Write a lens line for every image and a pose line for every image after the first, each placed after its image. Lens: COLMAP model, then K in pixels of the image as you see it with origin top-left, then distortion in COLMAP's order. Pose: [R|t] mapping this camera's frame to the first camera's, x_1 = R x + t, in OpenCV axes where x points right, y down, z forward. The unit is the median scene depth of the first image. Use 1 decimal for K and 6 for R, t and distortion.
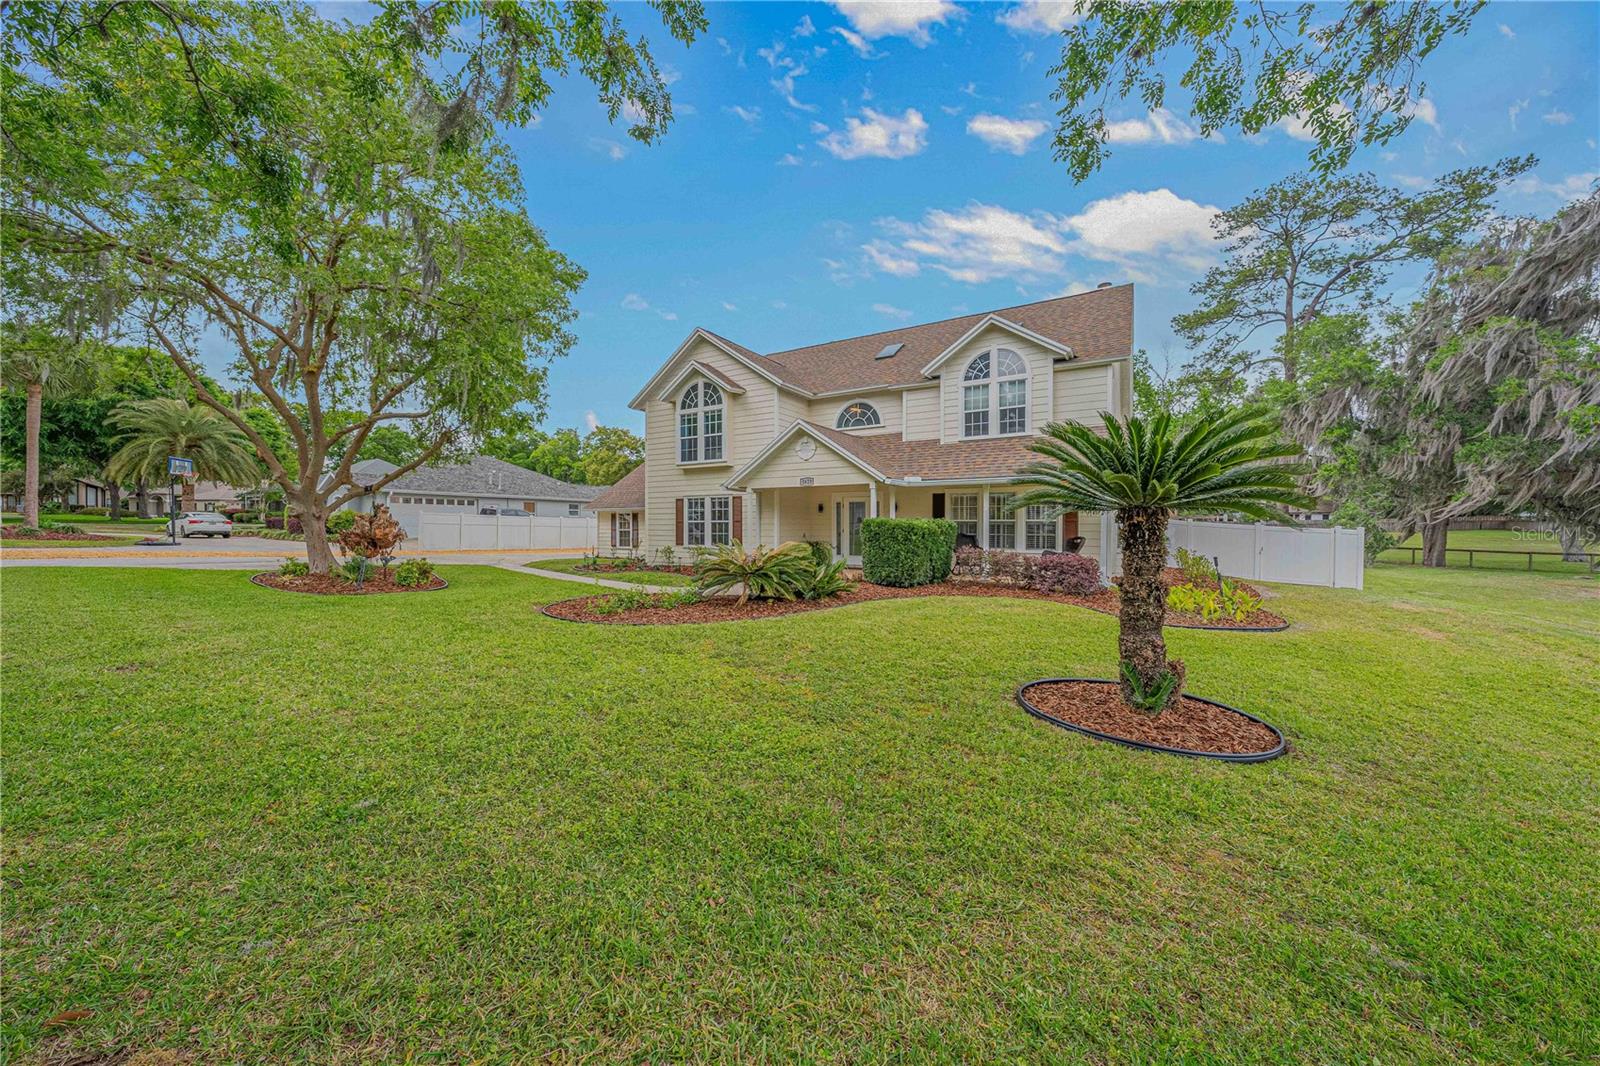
lens RADIAL K [[557.1, 0, 800.0], [0, 557.1, 533.0], [0, 0, 1]] dist [-0.000269, 0.000096]
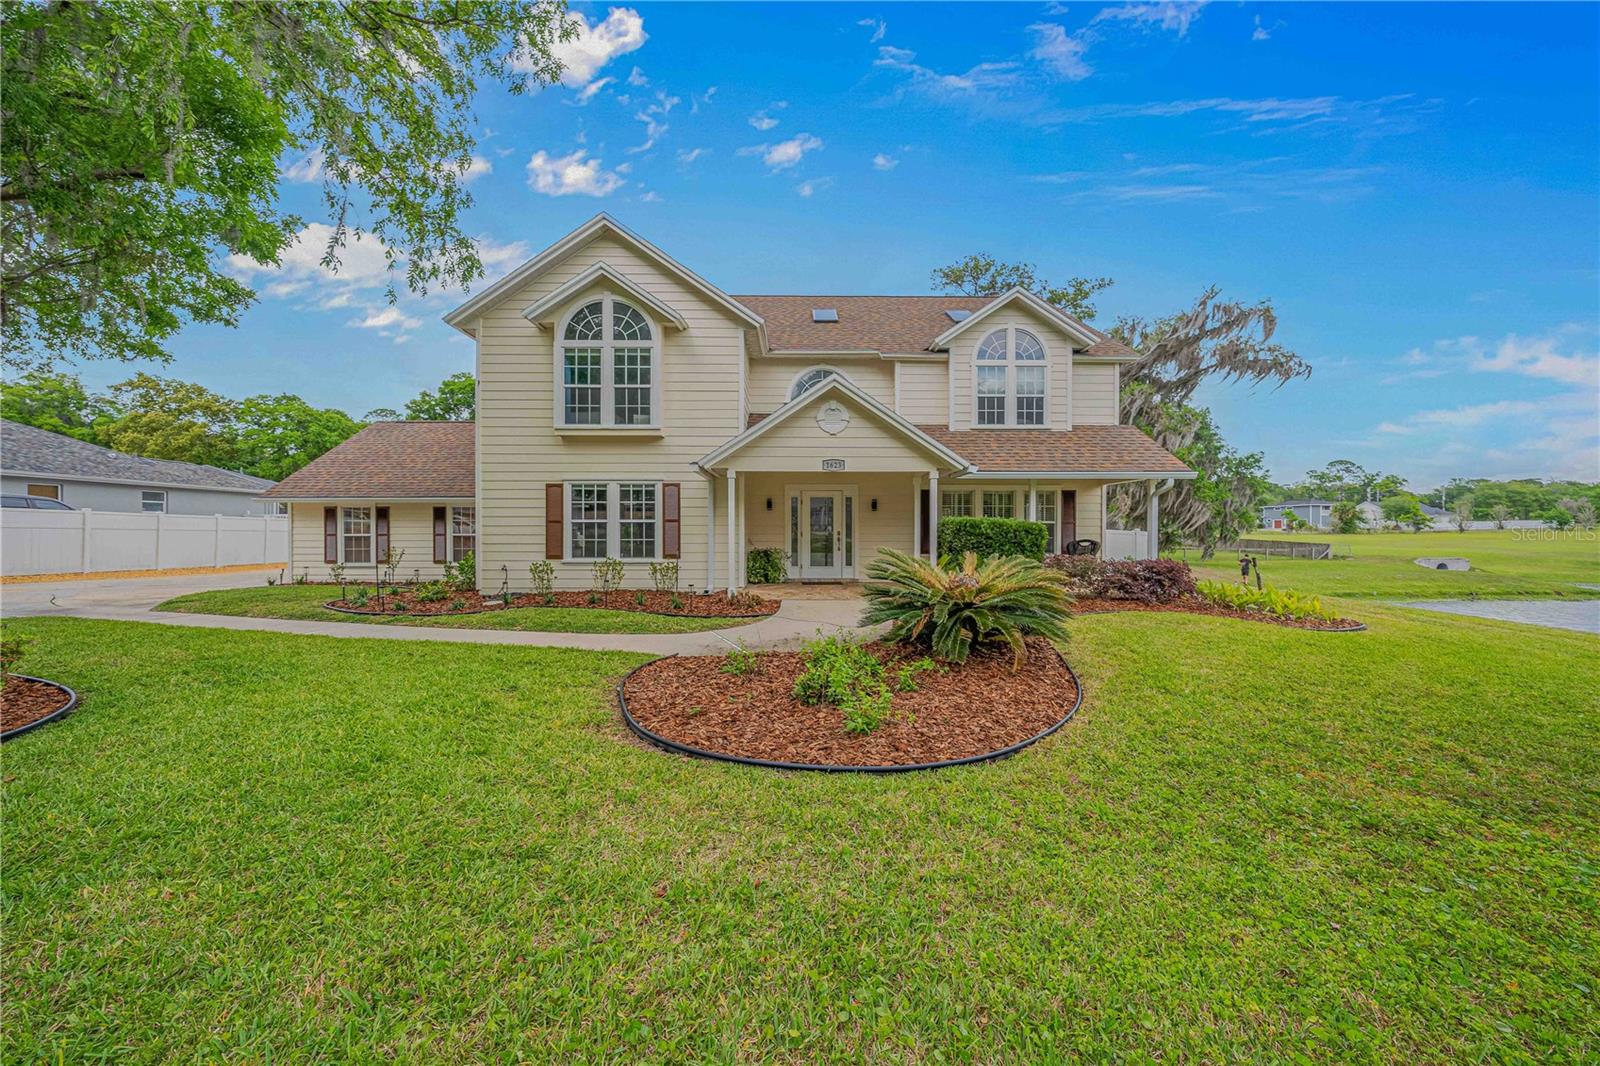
lens RADIAL K [[557.1, 0, 800.0], [0, 557.1, 533.0], [0, 0, 1]] dist [-0.000269, 0.000096]
pose [[0.850465, -0.001933, 0.526028, -0.327489], [0.005860, 0.999966, -0.005799, -0.001924], [-0.525999, 0.008014, 0.850448, 0.350675]]
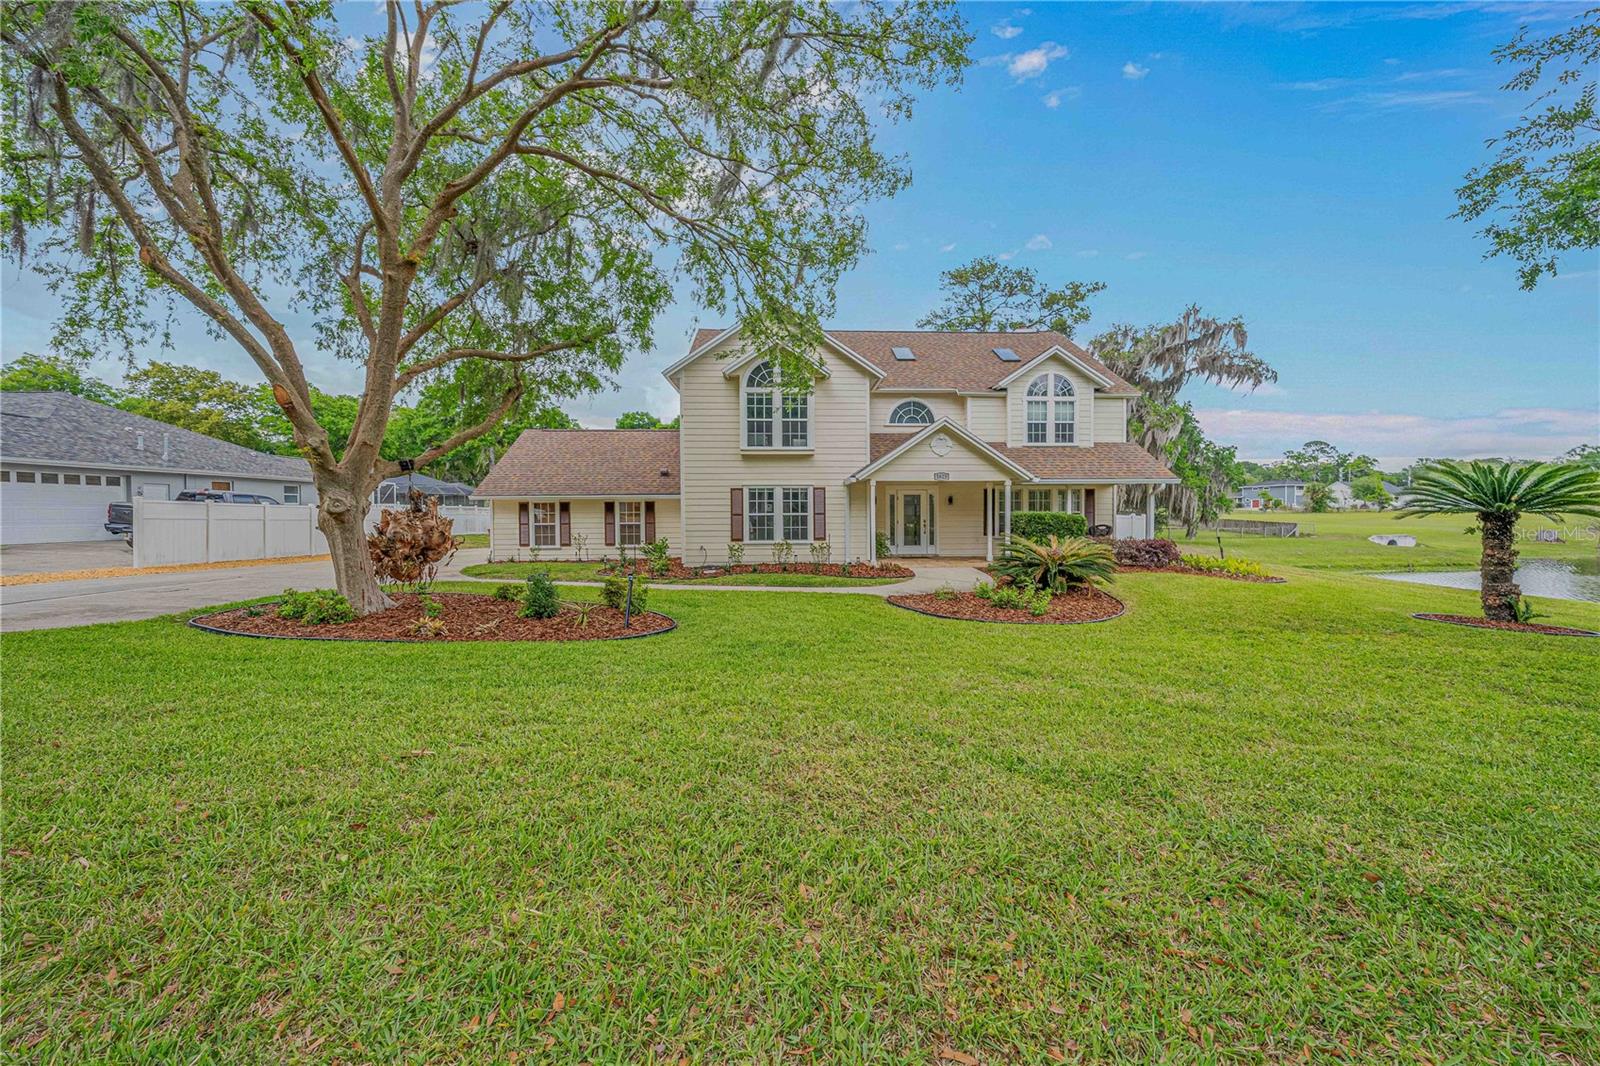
lens RADIAL K [[567.8, 0, 807.8], [0, 567.8, 519.1], [0, 0, 1]] dist [0.000256, -0.000012]
pose [[0.829767, -0.012077, 0.557979, -0.655768], [0.012148, 0.999920, 0.003577, -0.015926], [-0.557978, 0.003810, 0.829847, 0.212605]]
